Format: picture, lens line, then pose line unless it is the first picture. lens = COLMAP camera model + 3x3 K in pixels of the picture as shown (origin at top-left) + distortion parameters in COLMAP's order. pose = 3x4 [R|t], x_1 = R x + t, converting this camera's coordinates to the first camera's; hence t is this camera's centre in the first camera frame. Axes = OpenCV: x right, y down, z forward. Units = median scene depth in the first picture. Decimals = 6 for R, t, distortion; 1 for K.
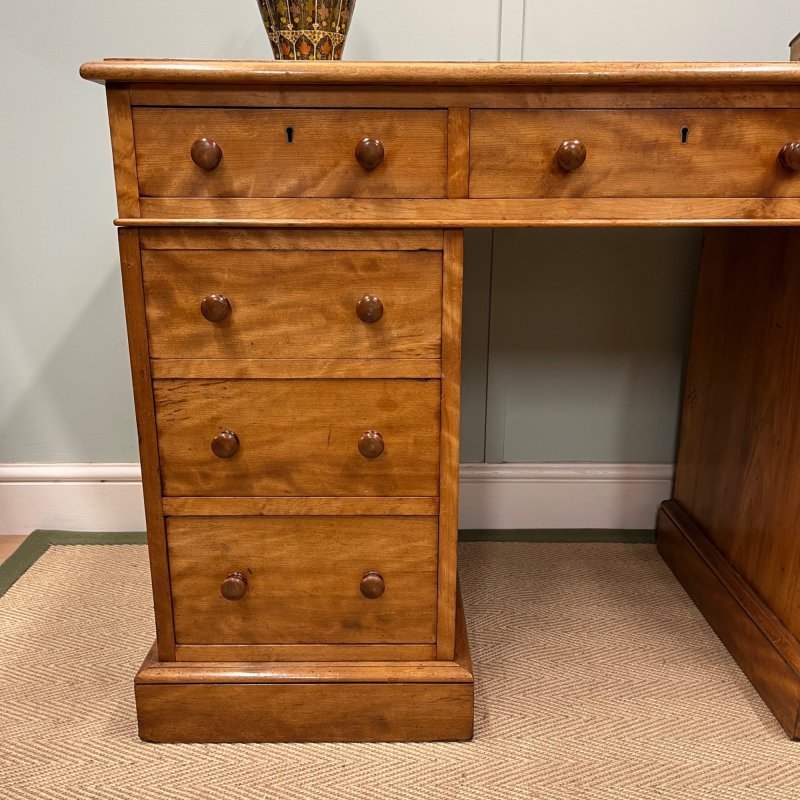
lens RADIAL K [[802.1, 0, 400.9], [0, 802.1, 414.1], [0, 0, 1]] dist [0.055469, -0.069001]
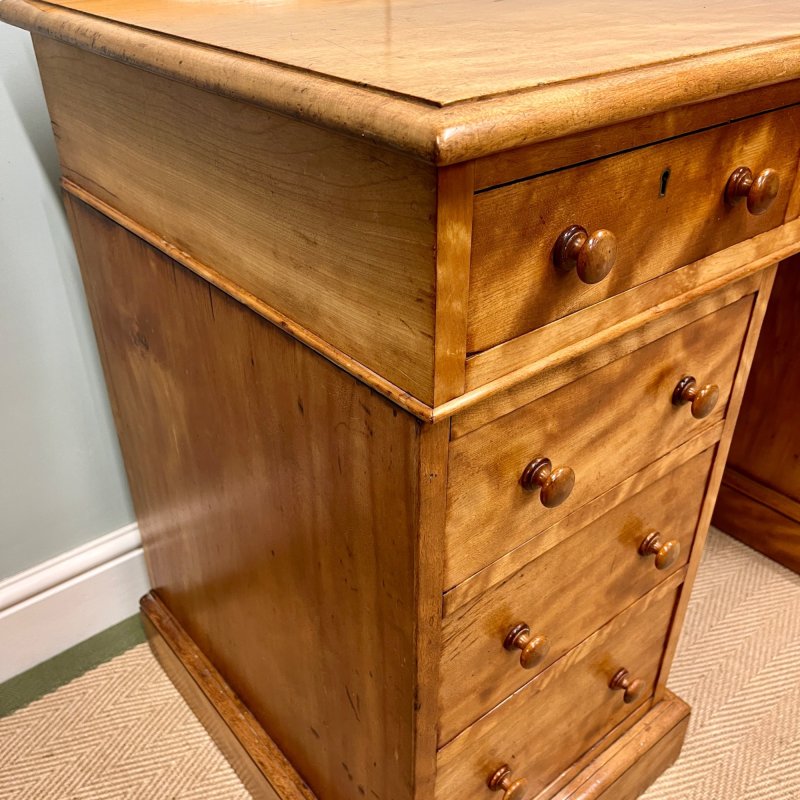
lens RADIAL K [[802.1, 0, 400.9], [0, 802.1, 414.1], [0, 0, 1]] dist [0.055469, -0.069001]
pose [[0.777054, -0.343280, 0.527585, -0.565365], [0.181160, 0.924695, 0.334842, -0.368180], [-0.602800, -0.164613, 0.780727, 0.556465]]
